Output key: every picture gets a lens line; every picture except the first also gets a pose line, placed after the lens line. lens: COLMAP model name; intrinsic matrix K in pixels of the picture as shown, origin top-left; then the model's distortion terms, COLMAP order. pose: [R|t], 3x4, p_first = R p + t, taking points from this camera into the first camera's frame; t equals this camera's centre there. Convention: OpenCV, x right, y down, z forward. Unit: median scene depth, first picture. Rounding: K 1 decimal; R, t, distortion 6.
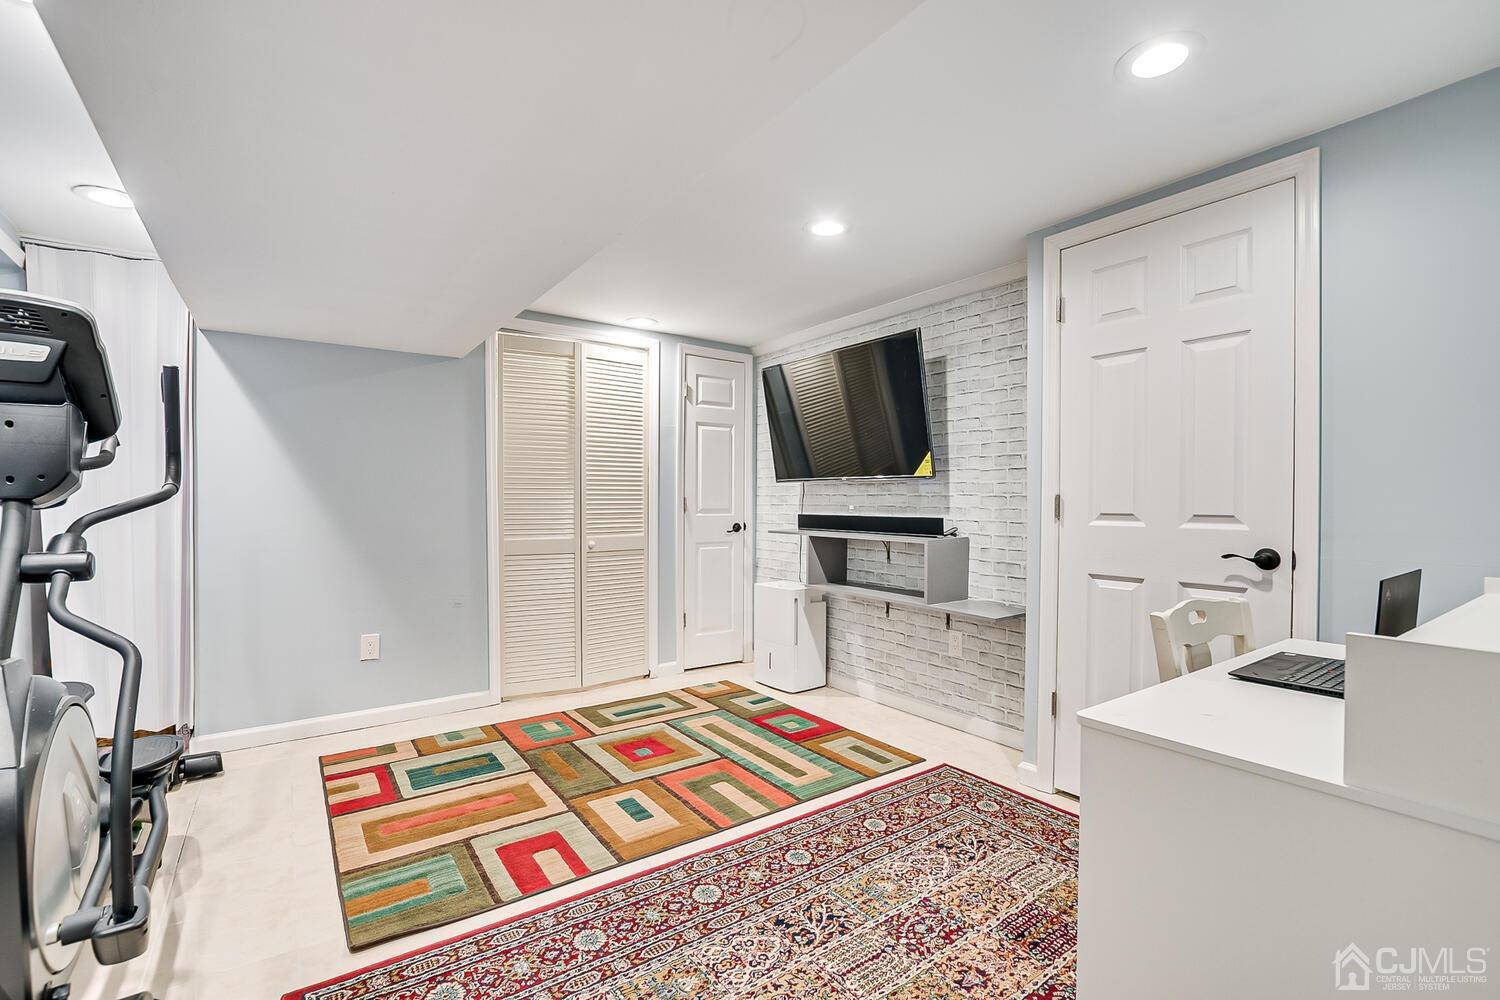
lens RADIAL K [[660.3, 0, 747.8], [0, 660.3, 502.1], [0, 0, 1]] dist [-0.021935, 0.003100]
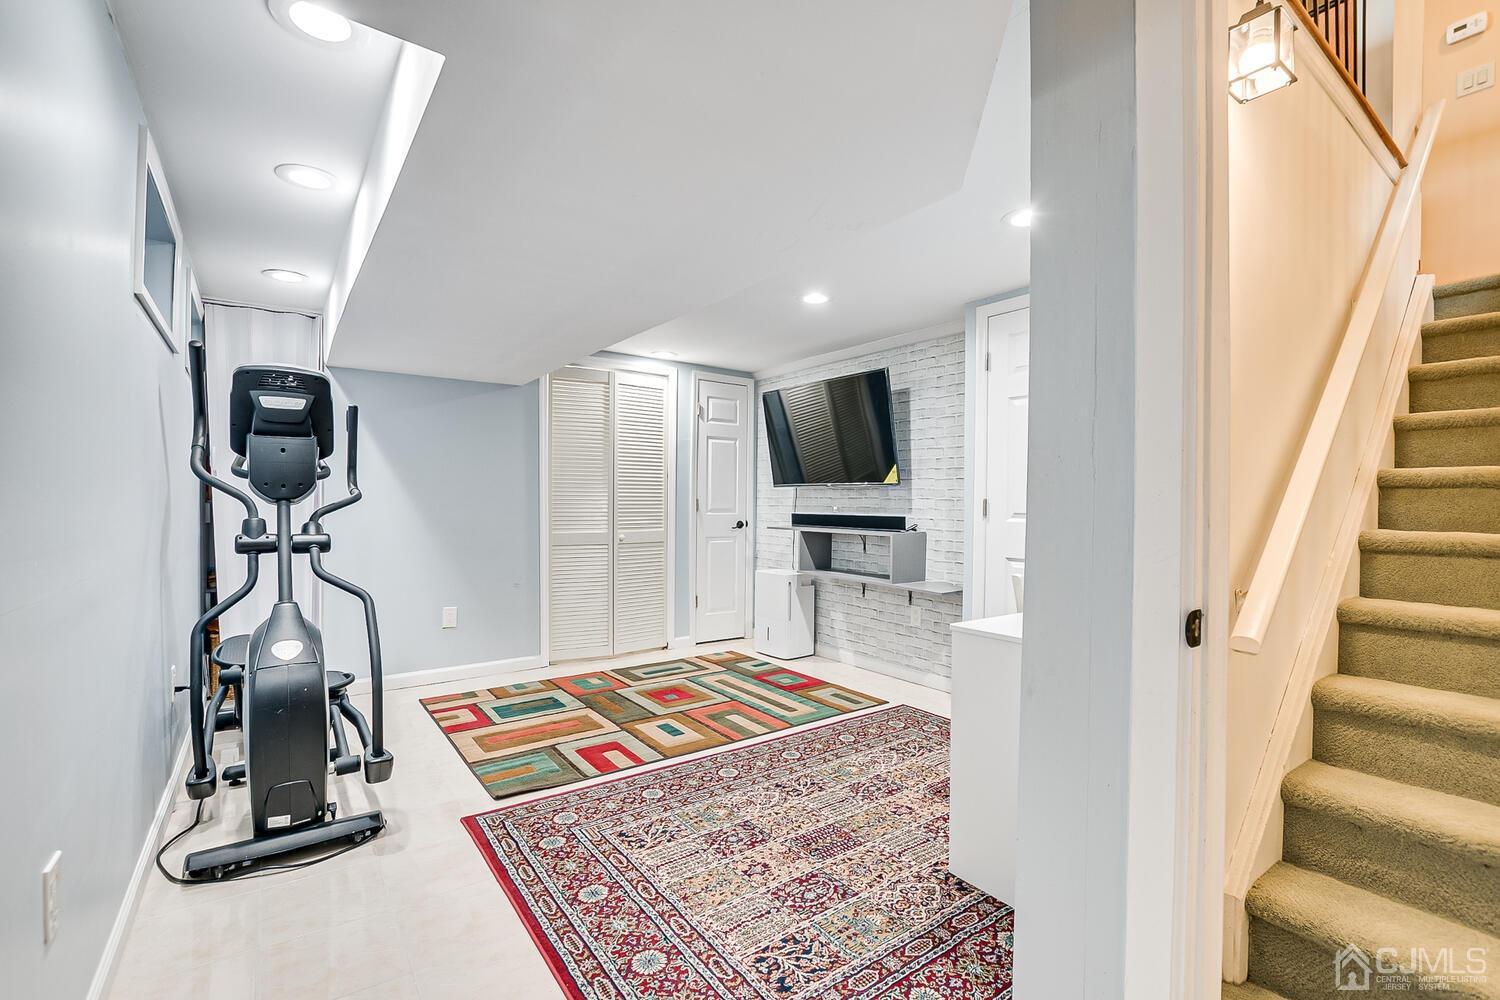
lens RADIAL K [[660.3, 0, 751.2], [0, 660.3, 502.7], [0, 0, 1]] dist [-0.021935, 0.003100]
pose [[0.999862, 0.005551, 0.015668, -0.022403], [-0.005541, 0.999984, -0.000726, -0.000121], [-0.015672, 0.000639, 0.999877, -0.273302]]
